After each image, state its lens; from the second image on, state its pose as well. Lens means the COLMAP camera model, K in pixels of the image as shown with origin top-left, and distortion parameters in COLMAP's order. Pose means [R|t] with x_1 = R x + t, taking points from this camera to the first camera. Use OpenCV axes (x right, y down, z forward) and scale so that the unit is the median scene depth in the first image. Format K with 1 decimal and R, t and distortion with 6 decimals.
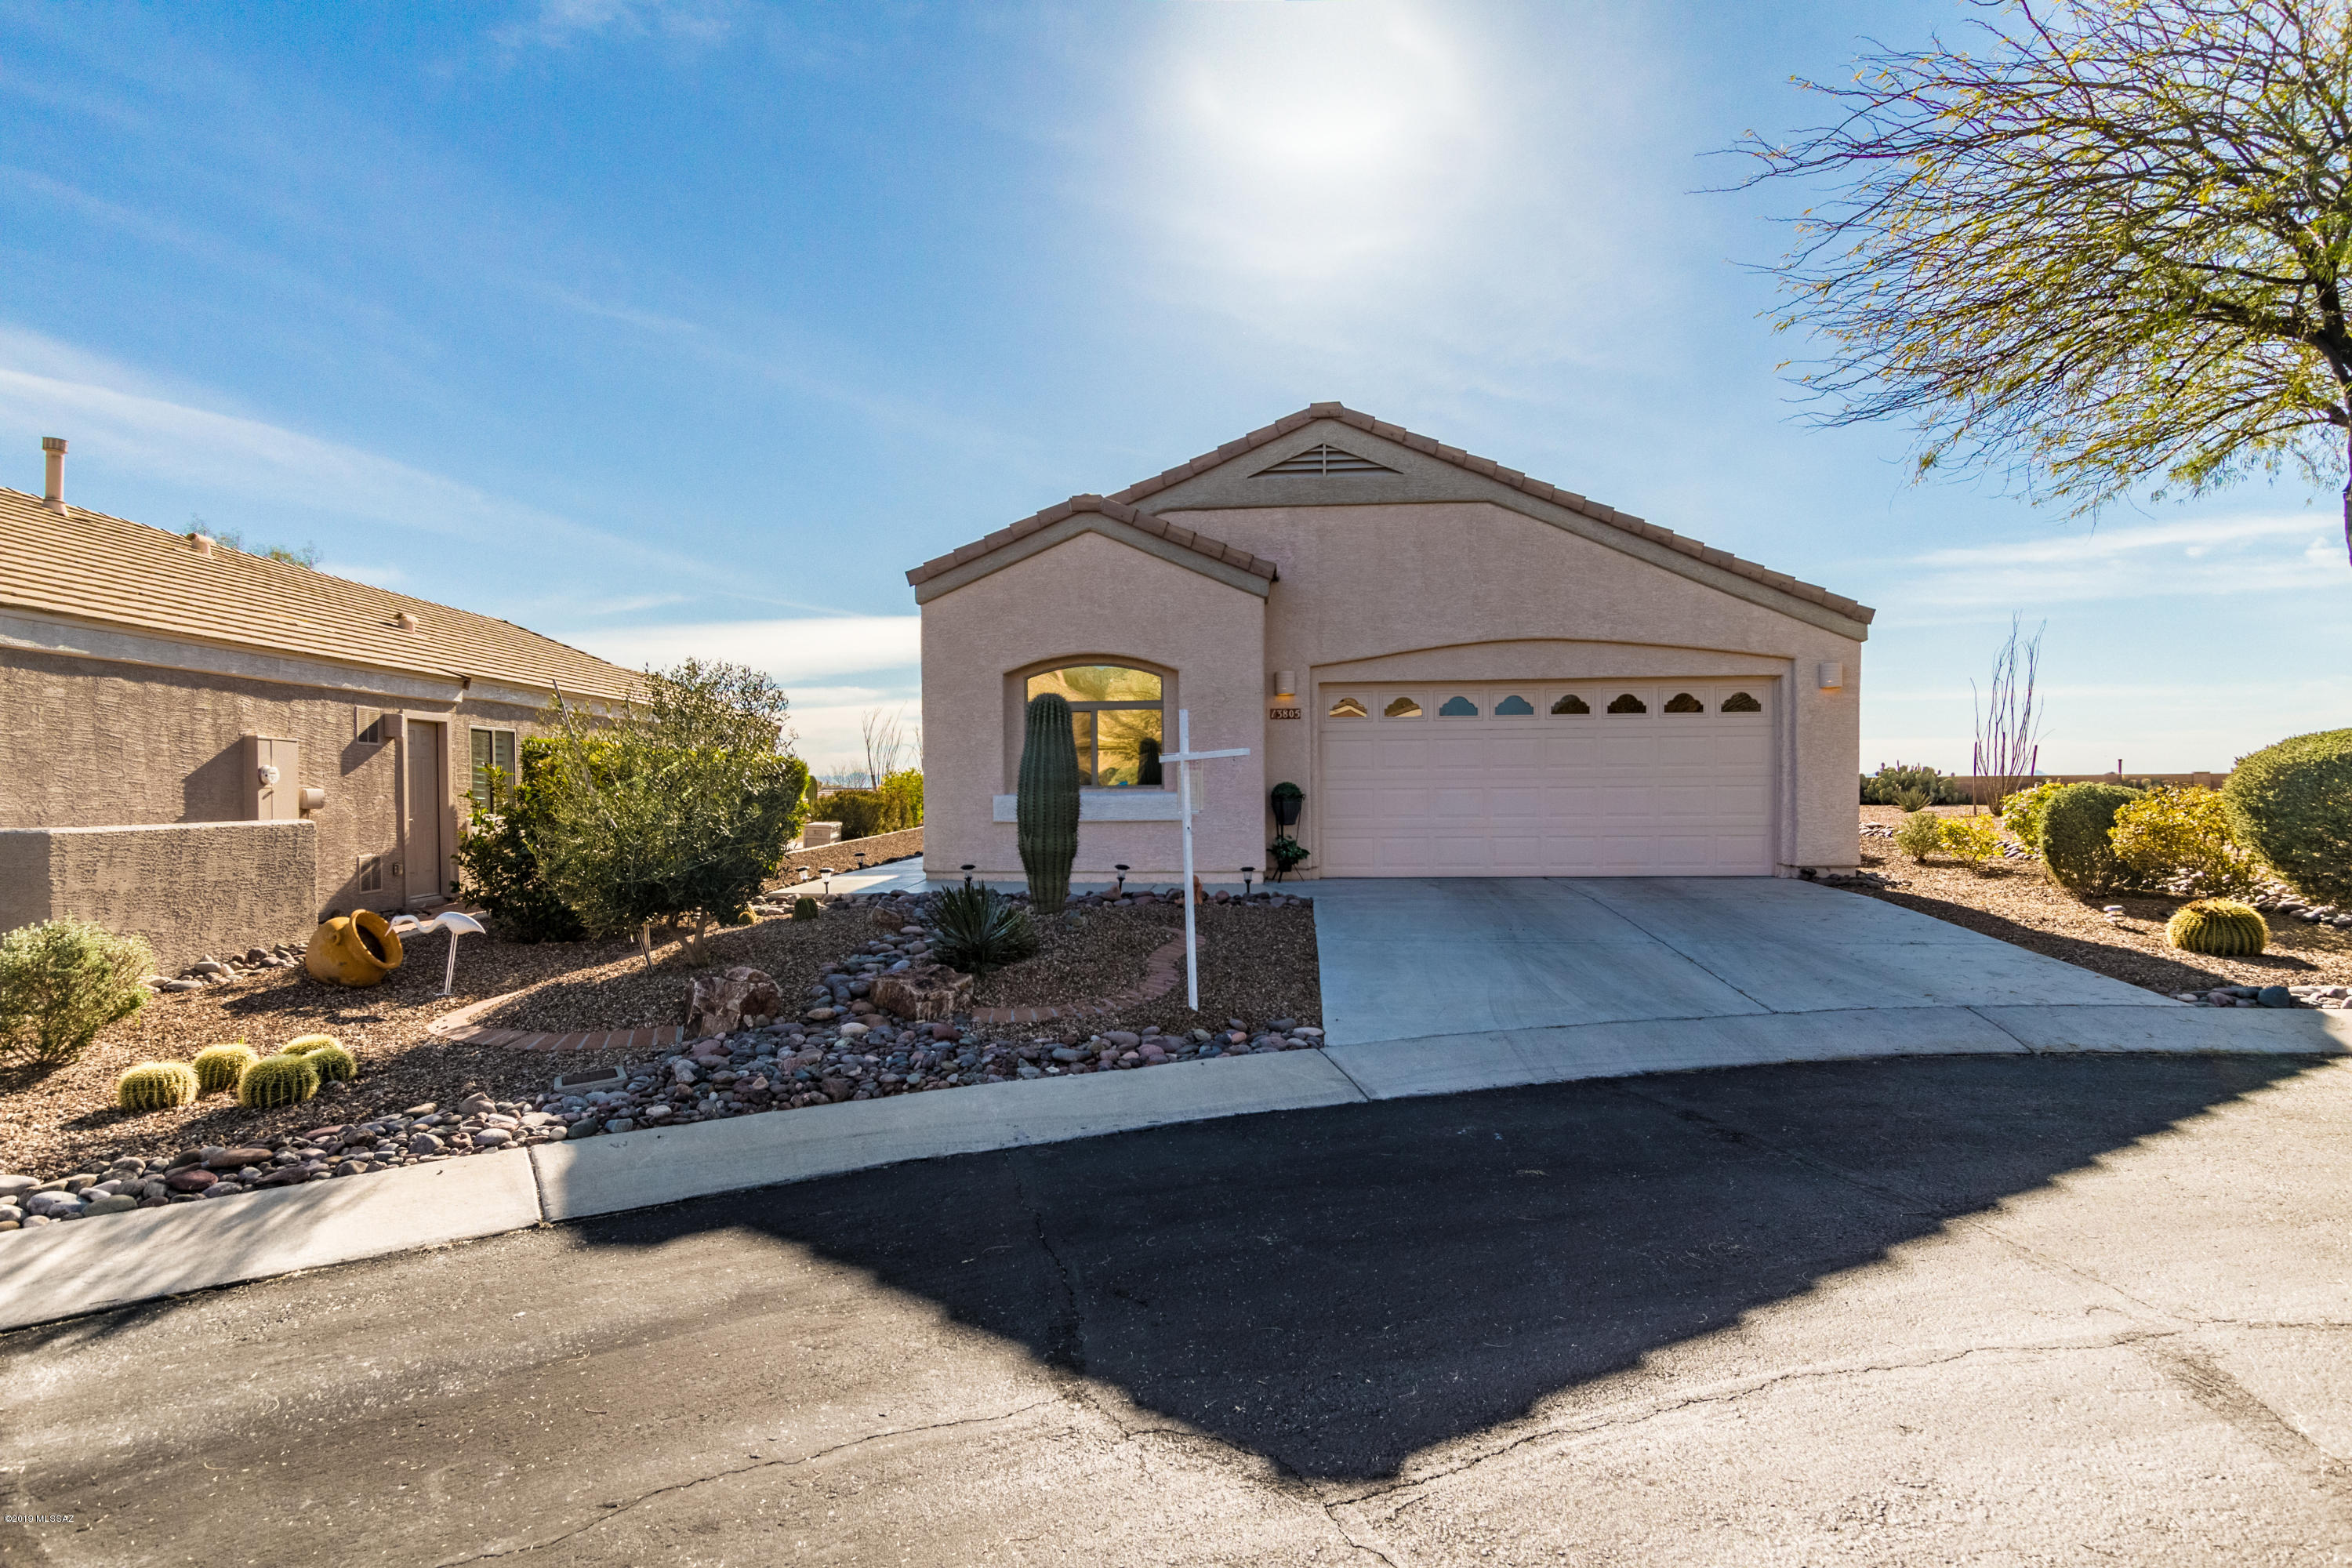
lens RADIAL K [[1362.6, 0, 1176.0], [0, 1362.6, 784.0], [0, 0, 1]] dist [0.000649, 0.000184]
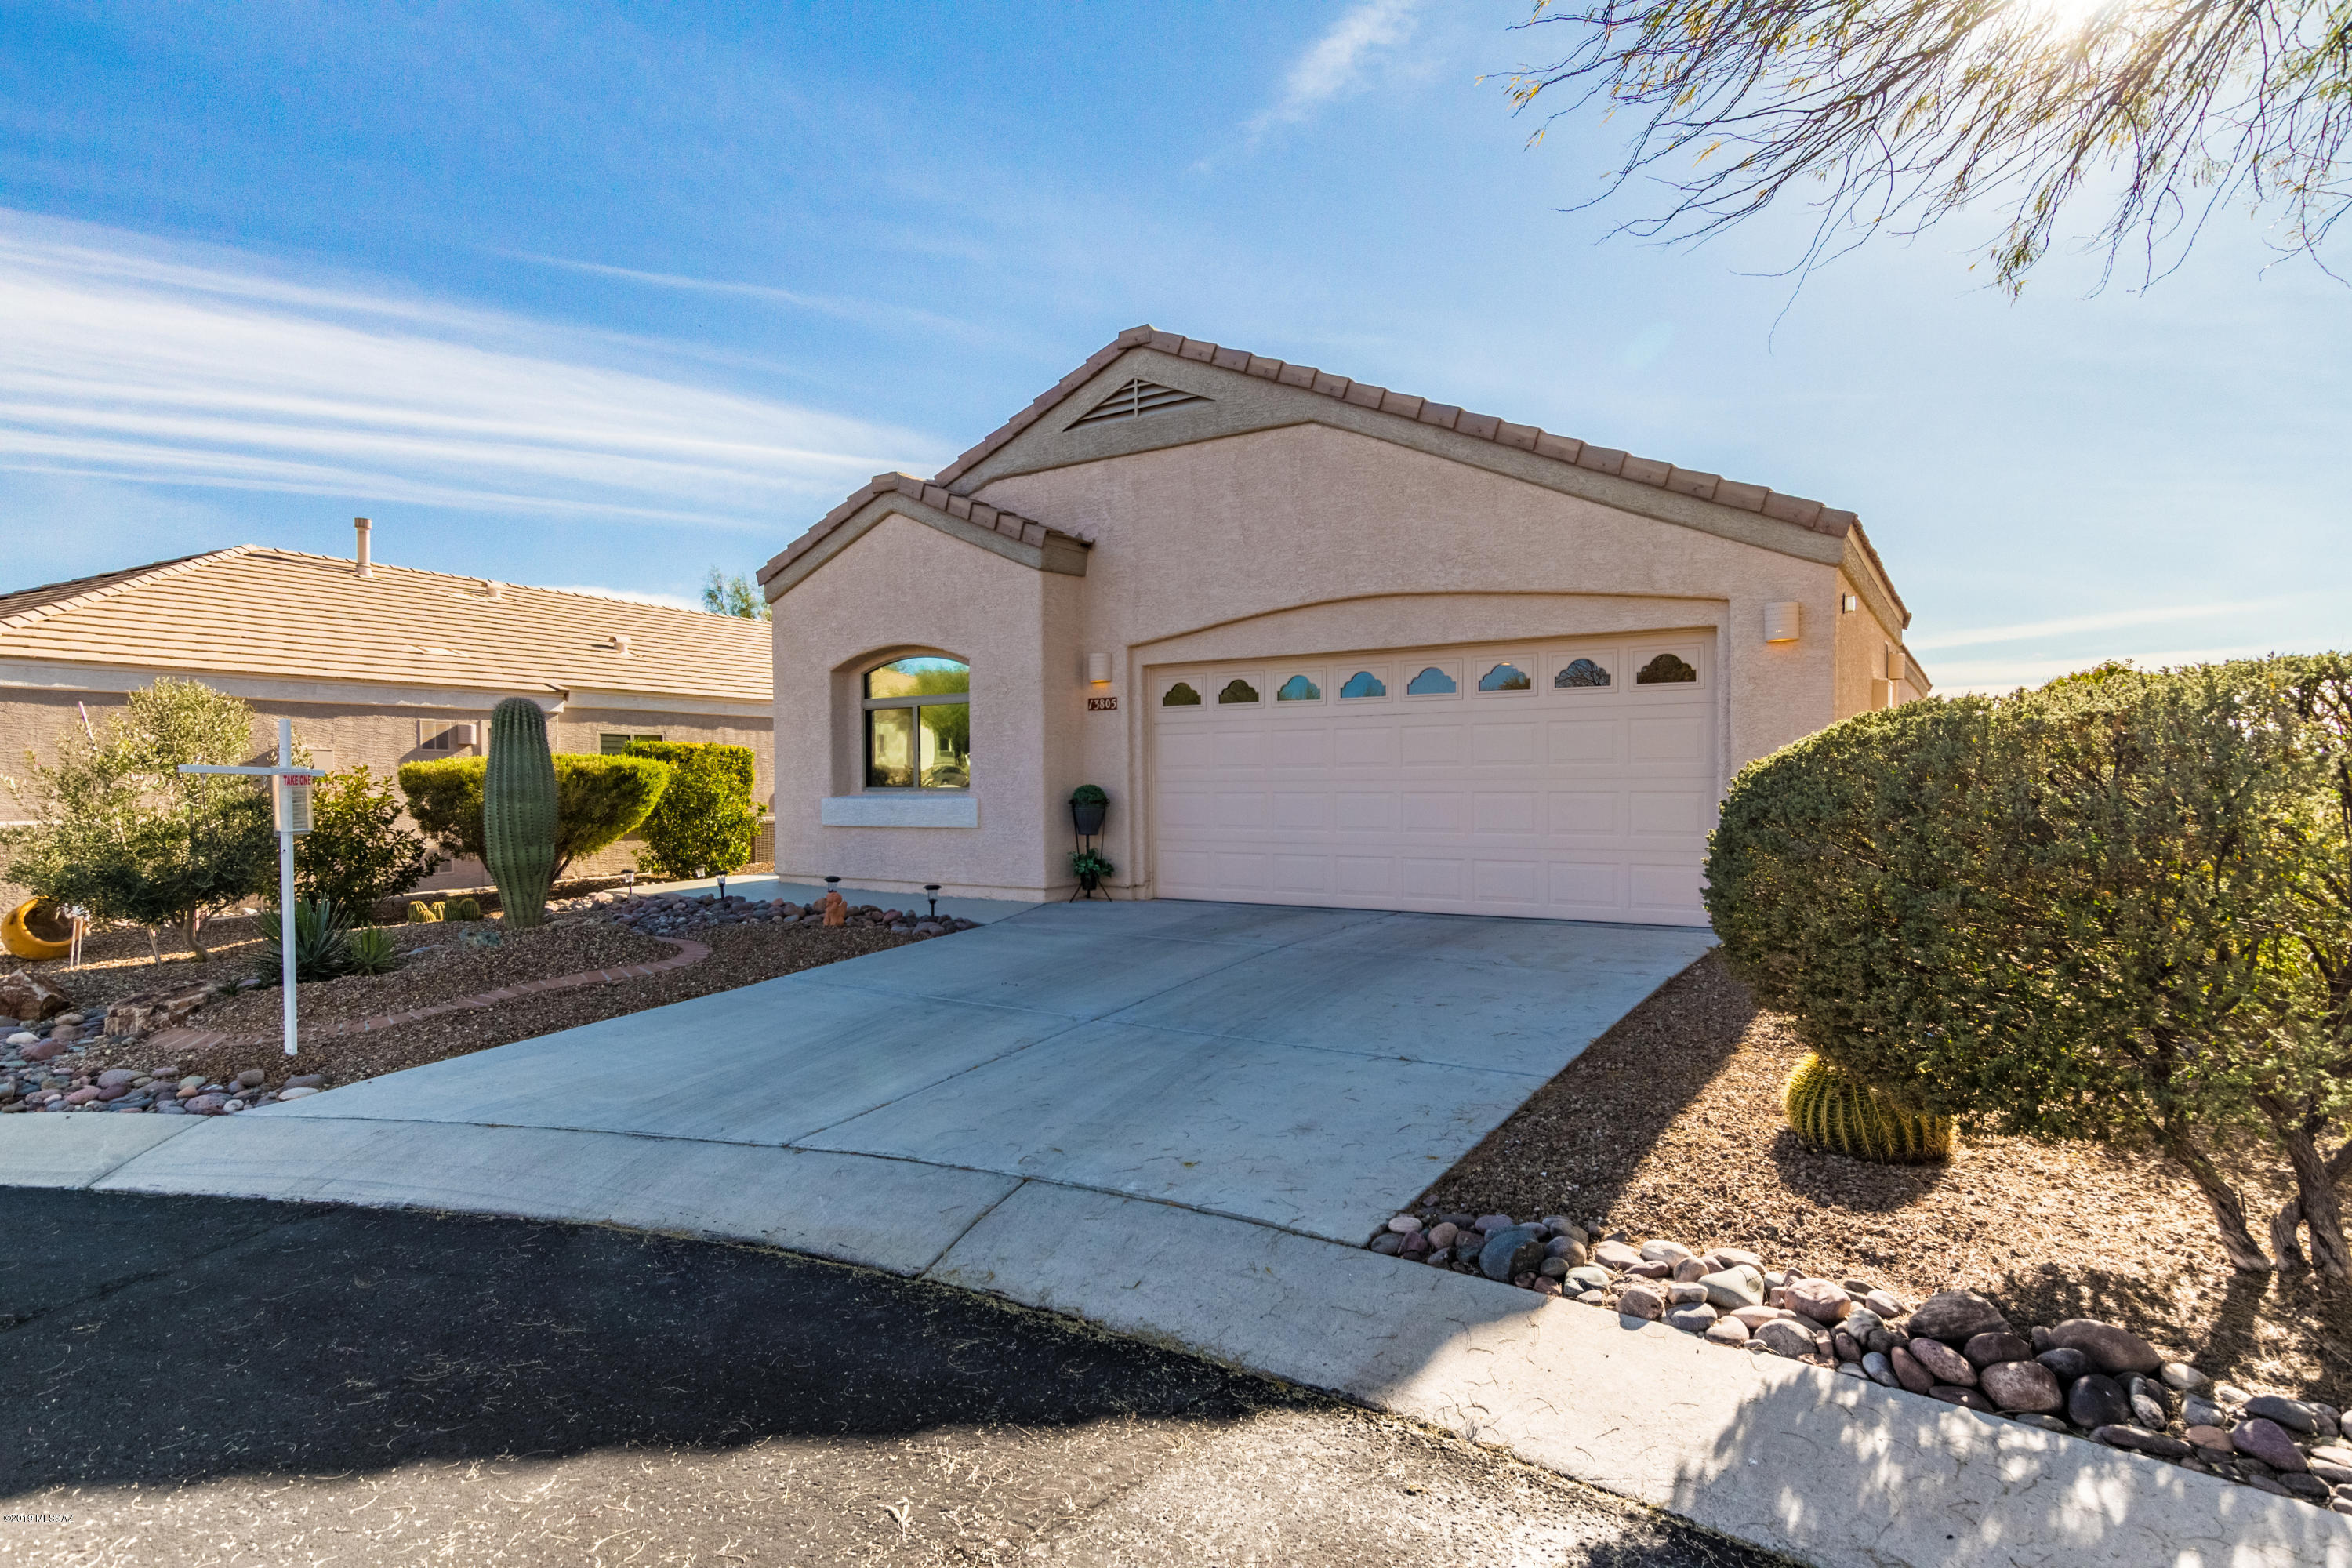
lens RADIAL K [[1298.8, 0, 1176.0], [0, 1298.8, 784.0], [0, 0, 1]] dist [-0.000156, 0.000478]
pose [[0.870292, 0.003097, -0.492527, 0.525707], [0.004290, 0.999895, 0.013868, -0.012662], [0.492518, -0.014182, 0.870187, 0.319332]]
